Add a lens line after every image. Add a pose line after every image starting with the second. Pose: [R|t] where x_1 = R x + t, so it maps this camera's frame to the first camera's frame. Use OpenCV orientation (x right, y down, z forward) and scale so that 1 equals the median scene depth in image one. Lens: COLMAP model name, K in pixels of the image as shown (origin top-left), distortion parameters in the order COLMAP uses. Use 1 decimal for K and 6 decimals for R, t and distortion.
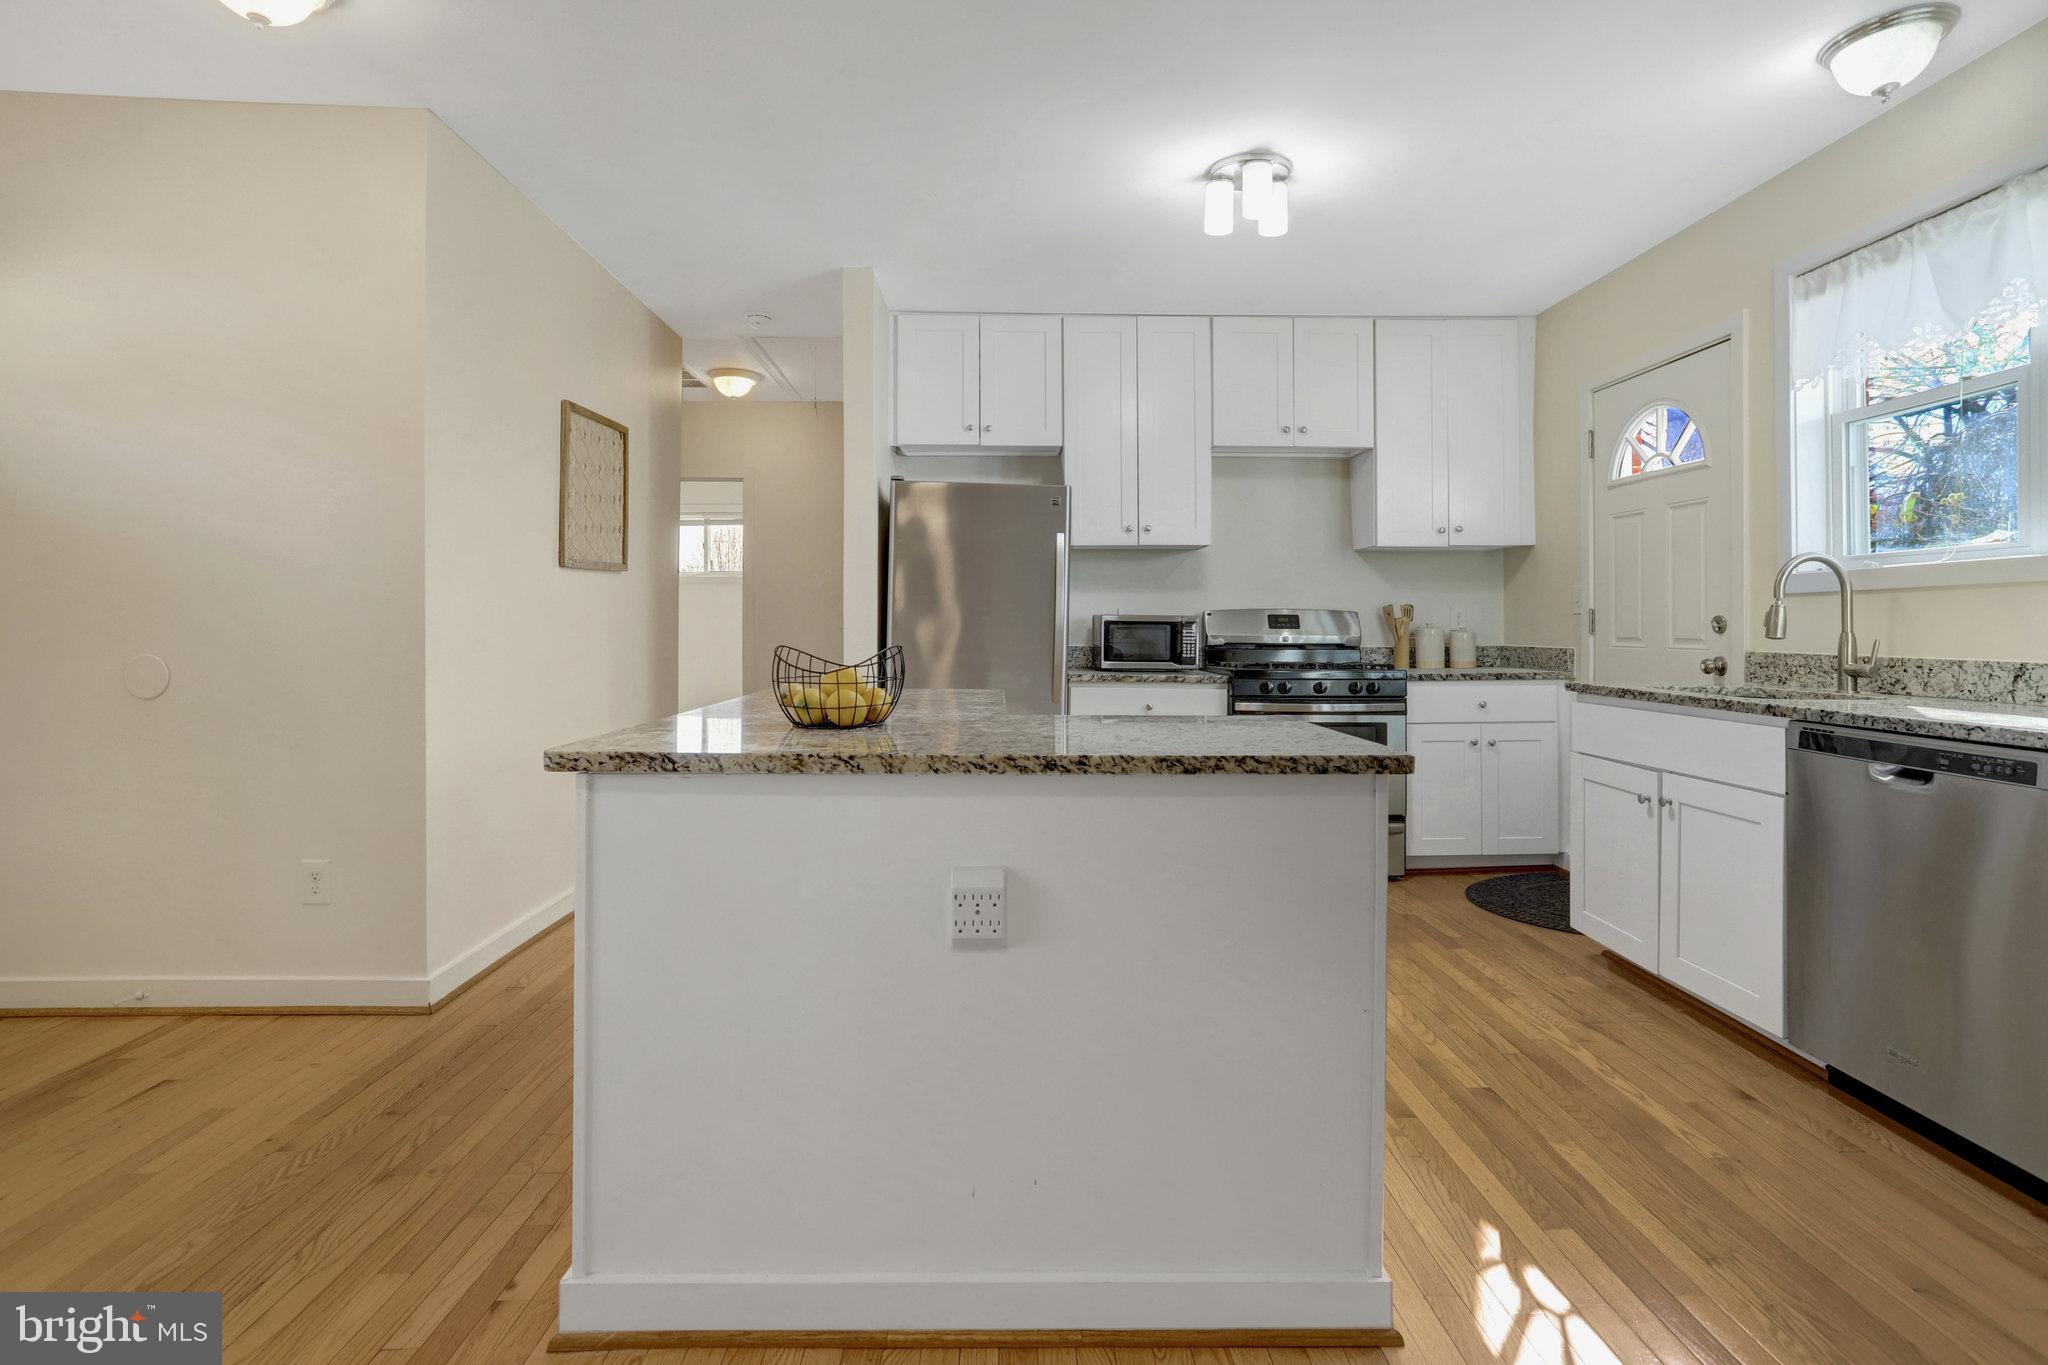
lens RADIAL K [[1011.7, 0, 1016.5], [0, 1011.7, 628.5], [0, 0, 1]] dist [-0.041613, 0.028855]
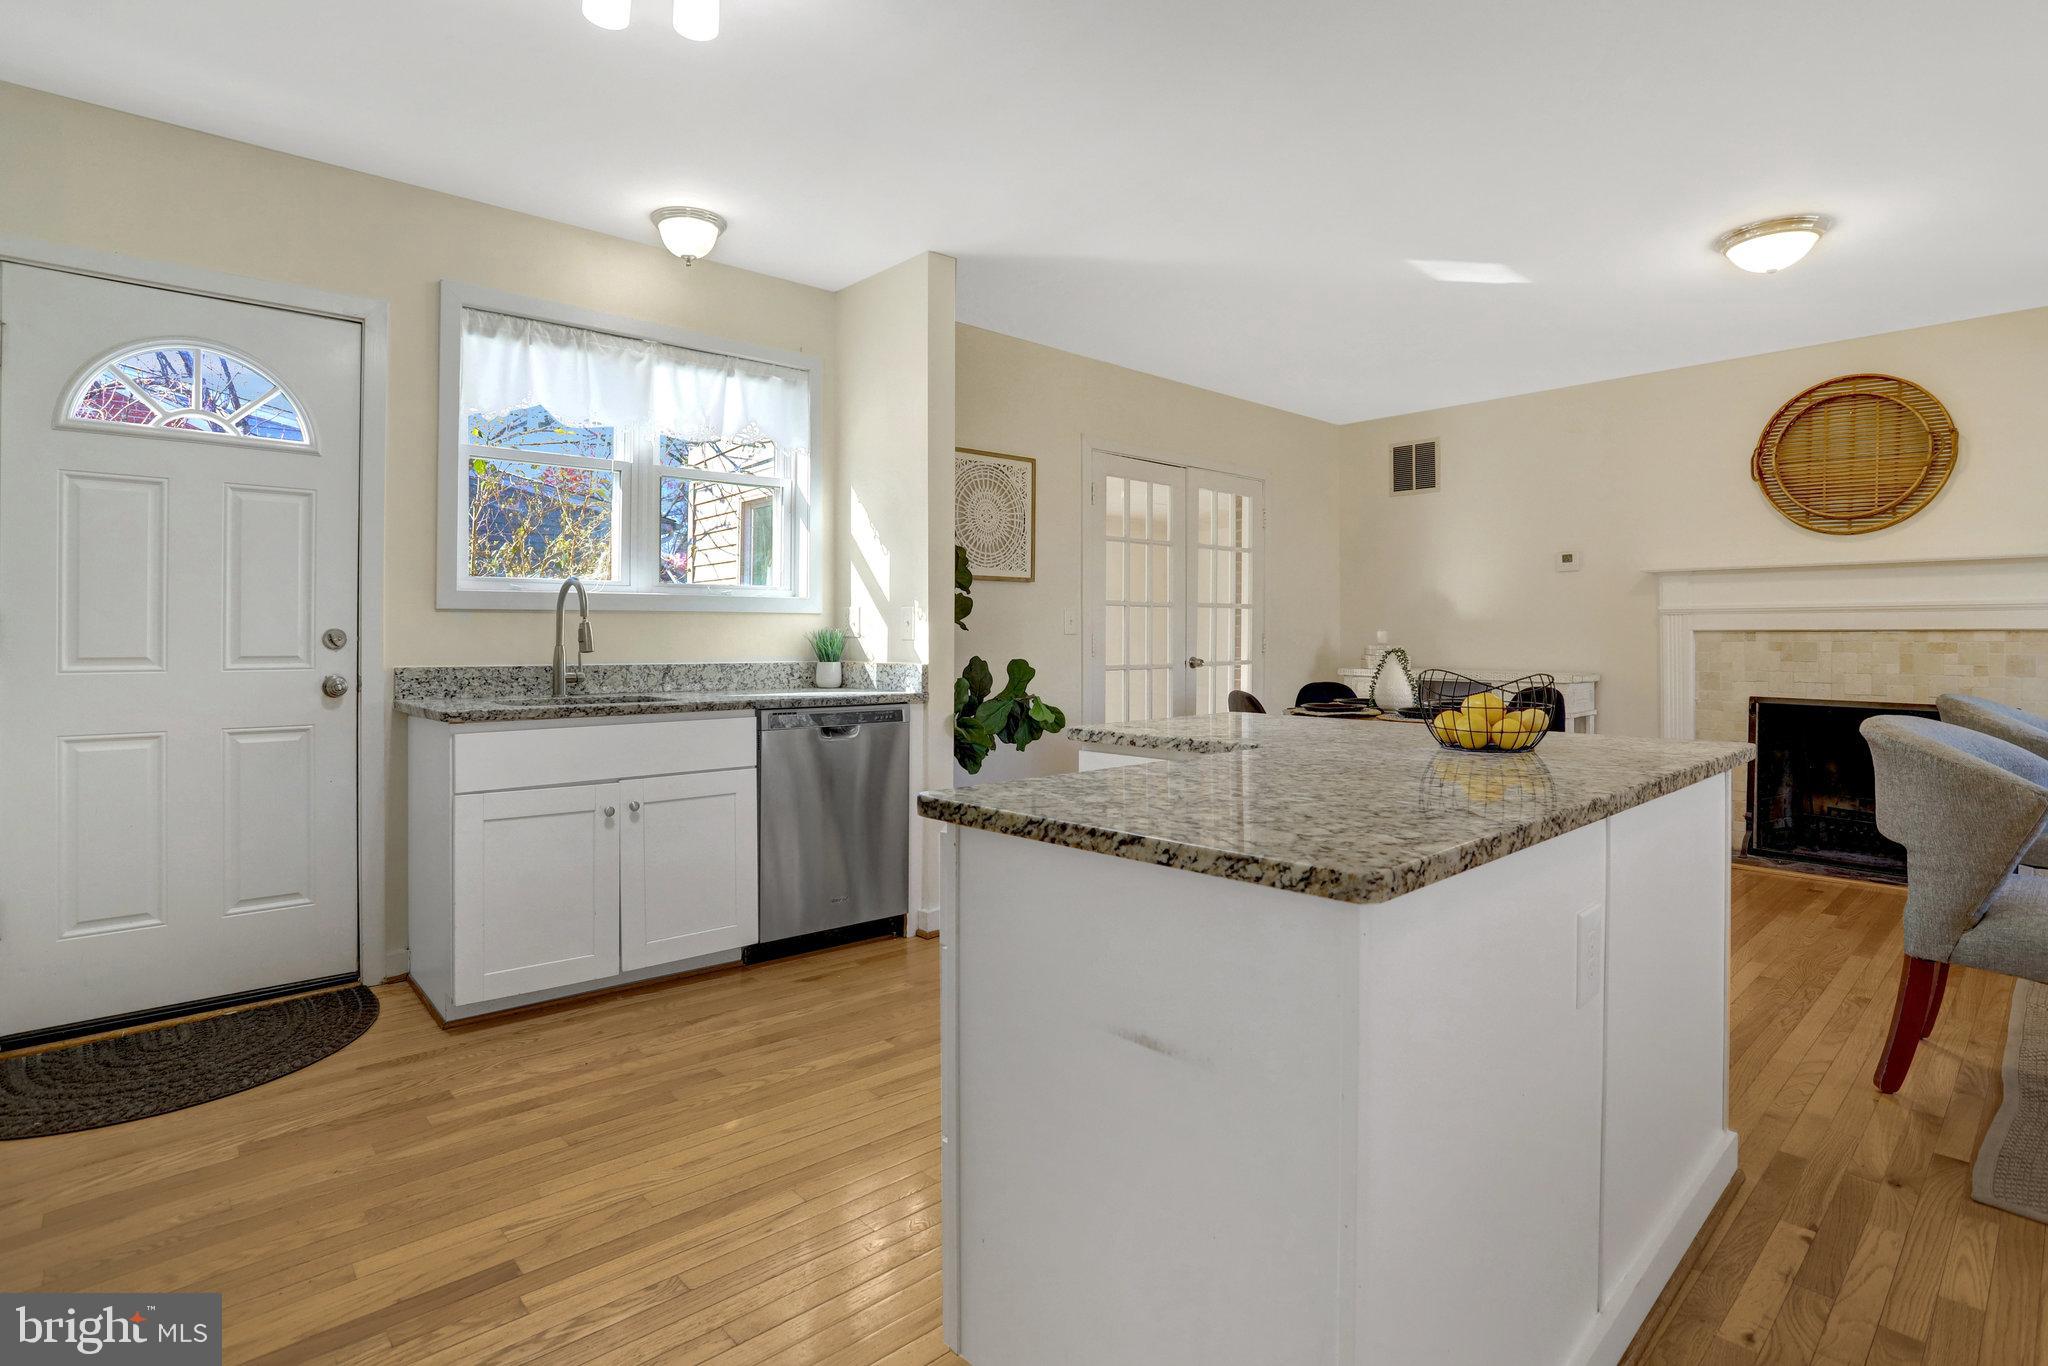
lens RADIAL K [[1023.6, 0, 1019.8], [0, 1023.6, 632.4], [0, 0, 1]] dist [-0.065905, 0.030626]
pose [[-0.661502, -0.003484, 0.749935, -0.346258], [-0.002850, 0.999994, 0.002132, -0.013278], [-0.749938, -0.000726, -0.661508, 1.107708]]
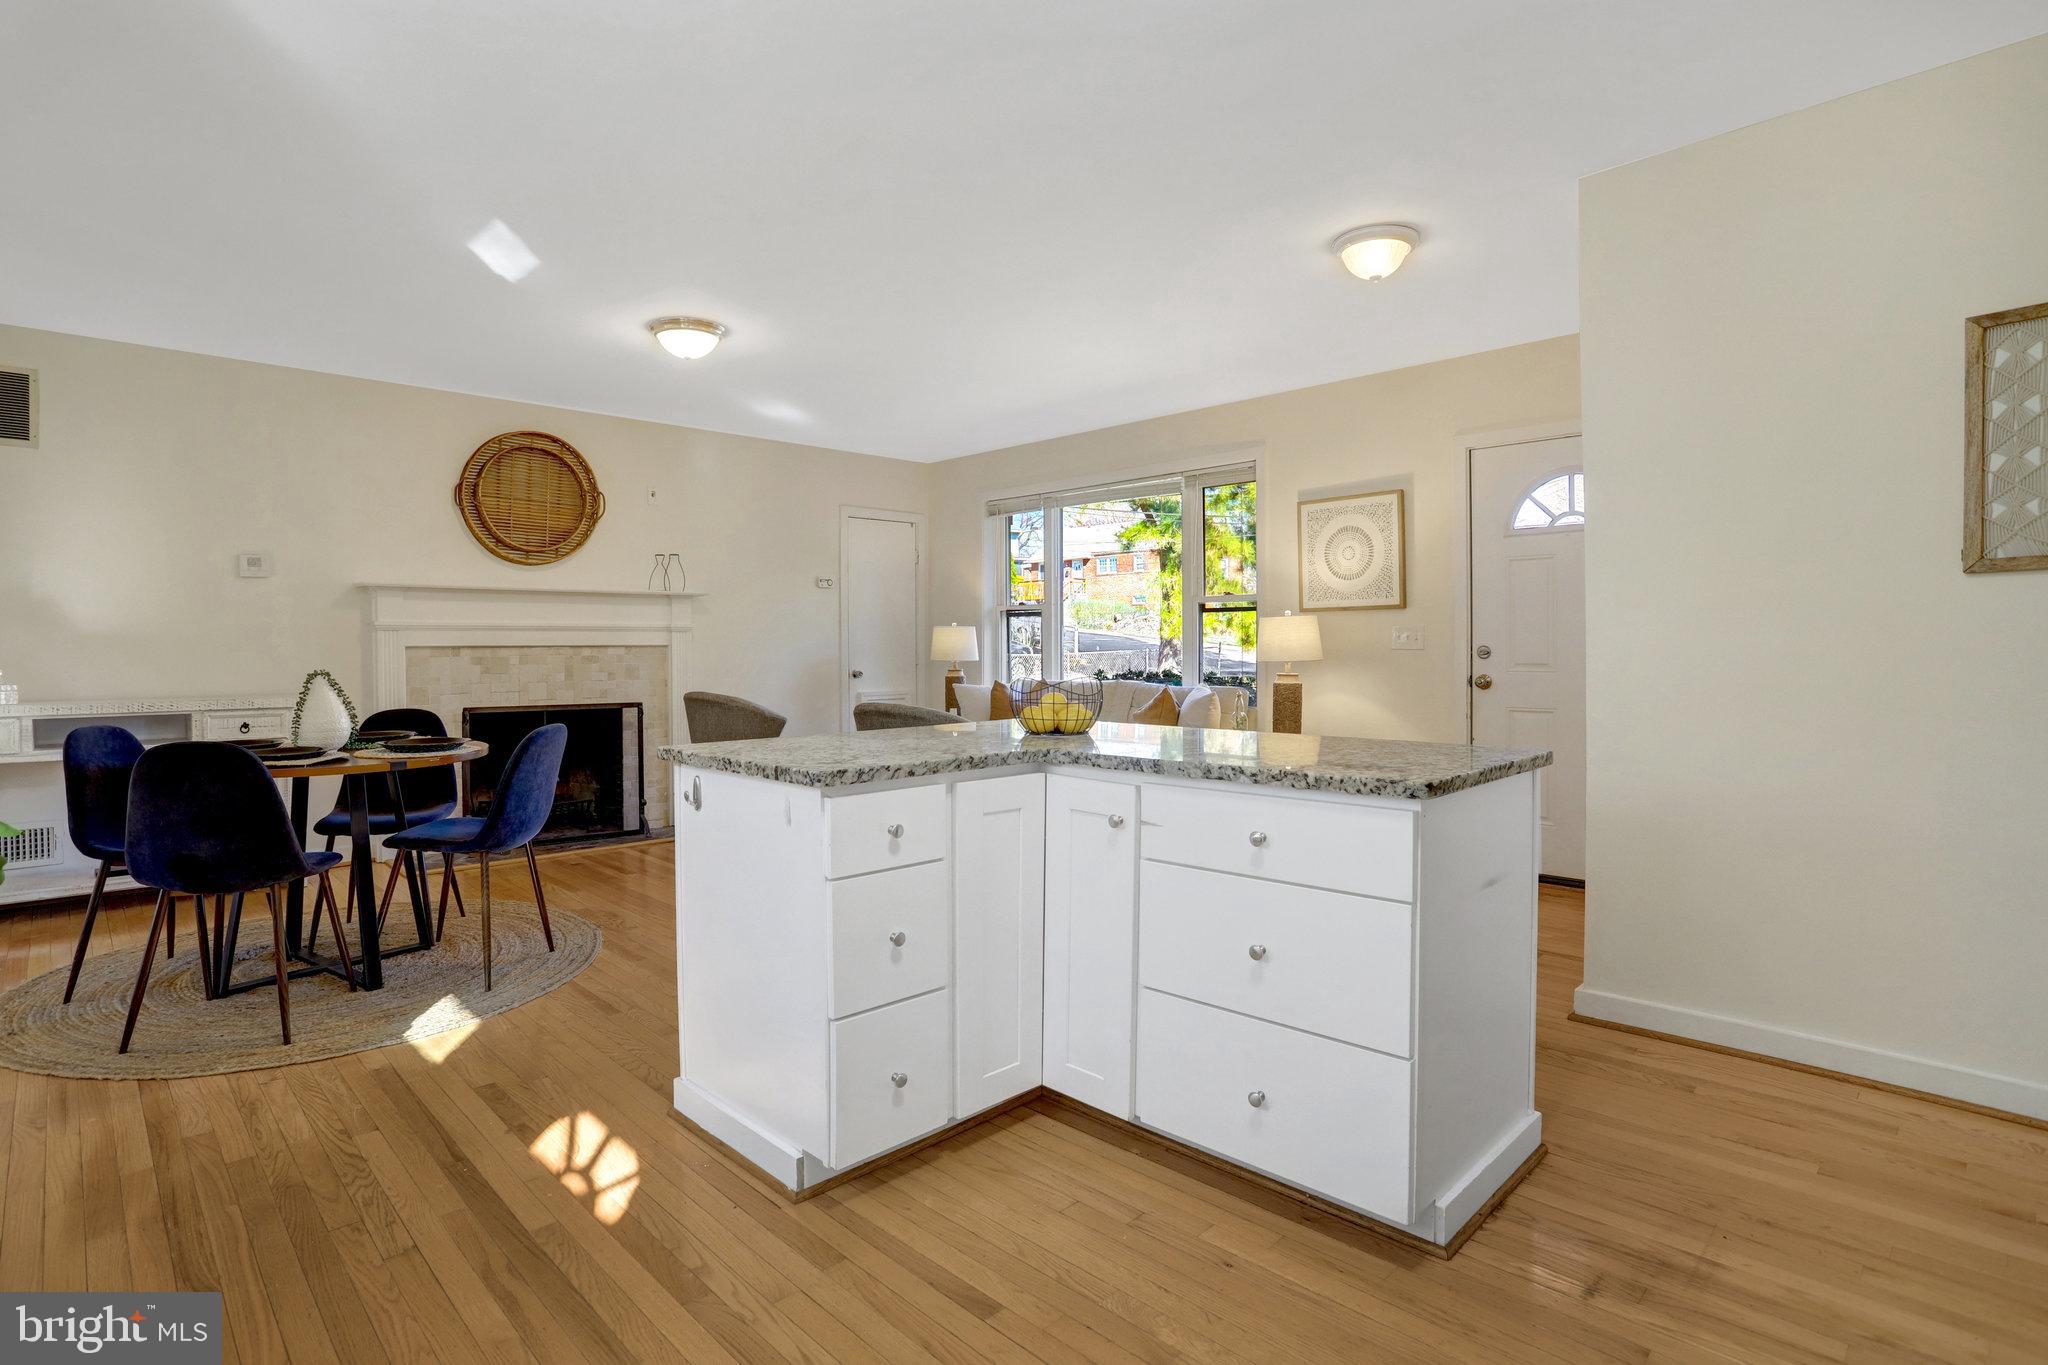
lens RADIAL K [[1023.6, 0, 1019.8], [0, 1023.6, 631.9], [0, 0, 1]] dist [-0.065905, 0.030626]
pose [[-0.725493, -0.010343, -0.688152, 0.468567], [0.000640, 0.999876, -0.015704, -0.013268], [0.688229, -0.011833, -0.725397, 1.091286]]
